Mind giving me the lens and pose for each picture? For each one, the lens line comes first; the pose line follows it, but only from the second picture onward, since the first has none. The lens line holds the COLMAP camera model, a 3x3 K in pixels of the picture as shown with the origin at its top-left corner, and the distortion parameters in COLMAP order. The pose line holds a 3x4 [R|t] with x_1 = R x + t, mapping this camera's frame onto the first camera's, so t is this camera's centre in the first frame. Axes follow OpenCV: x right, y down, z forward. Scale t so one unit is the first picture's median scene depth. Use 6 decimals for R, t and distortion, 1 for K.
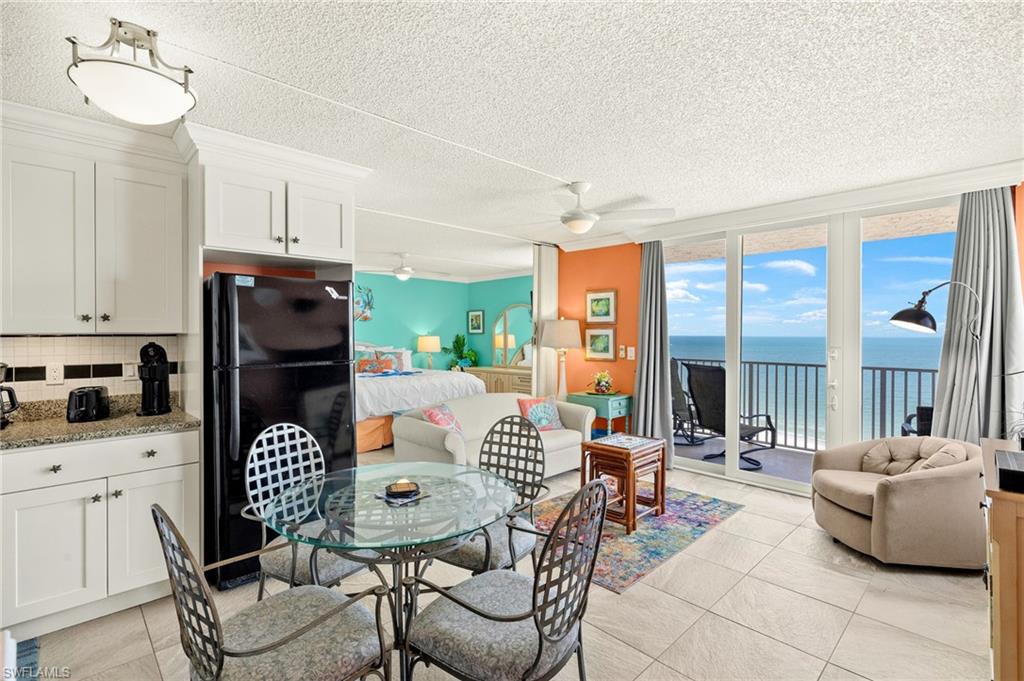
lens RADIAL K [[476.4, 0, 509.7], [0, 476.4, 335.8], [0, 0, 1]] dist [-0.029074, 0.009892]
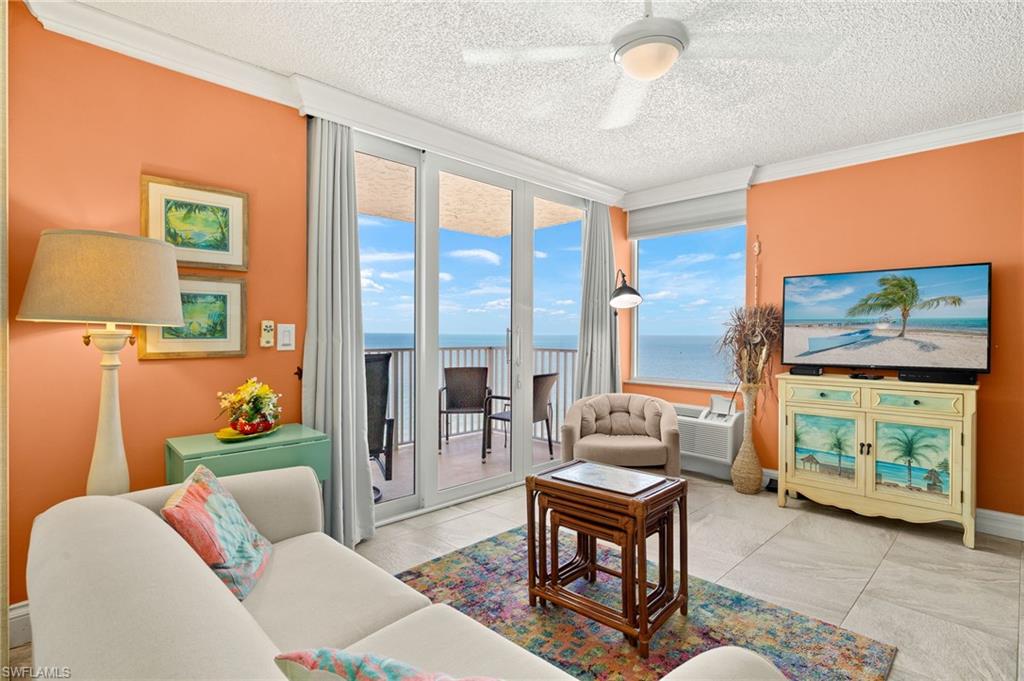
lens RADIAL K [[512.3, 0, 510.2], [0, 512.3, 336.5], [0, 0, 1]] dist [0.000312, -0.000466]
pose [[-0.019319, -0.011255, 0.999750, -0.390916], [-0.000448, 0.999937, 0.011248, 0.045040], [-0.999813, -0.000231, -0.019323, 1.160764]]
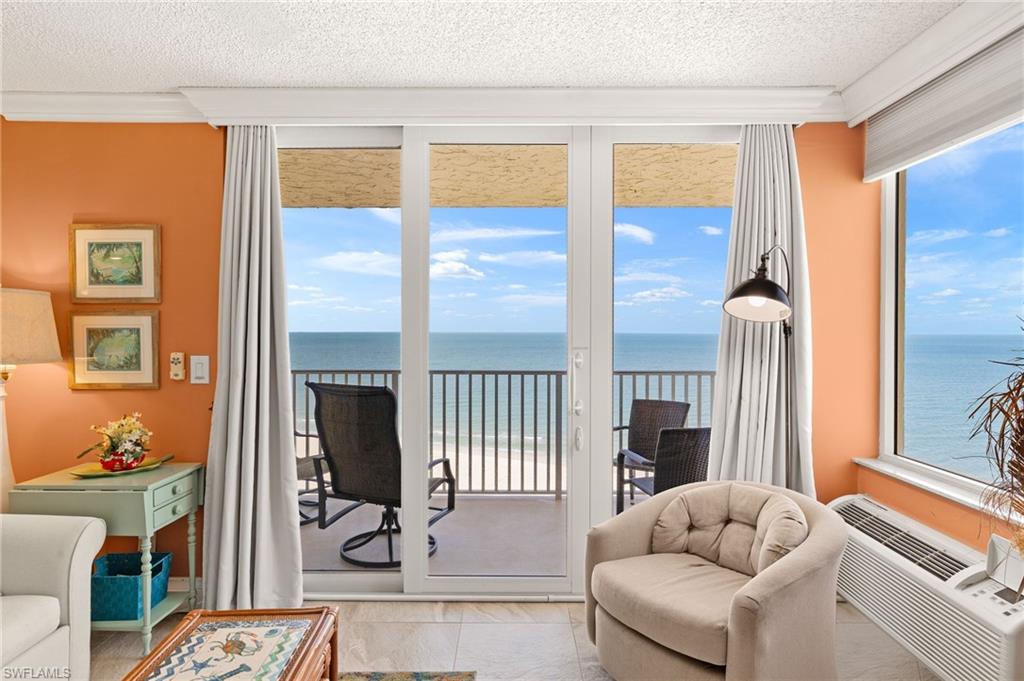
lens RADIAL K [[567.3, 0, 508.4], [0, 567.3, 334.6], [0, 0, 1]] dist [0.000591, 0.000674]
pose [[0.690536, -0.007294, 0.723261, 0.103255], [0.003477, 0.999971, 0.006765, 0.001965], [-0.723290, -0.002157, 0.690541, 0.620984]]
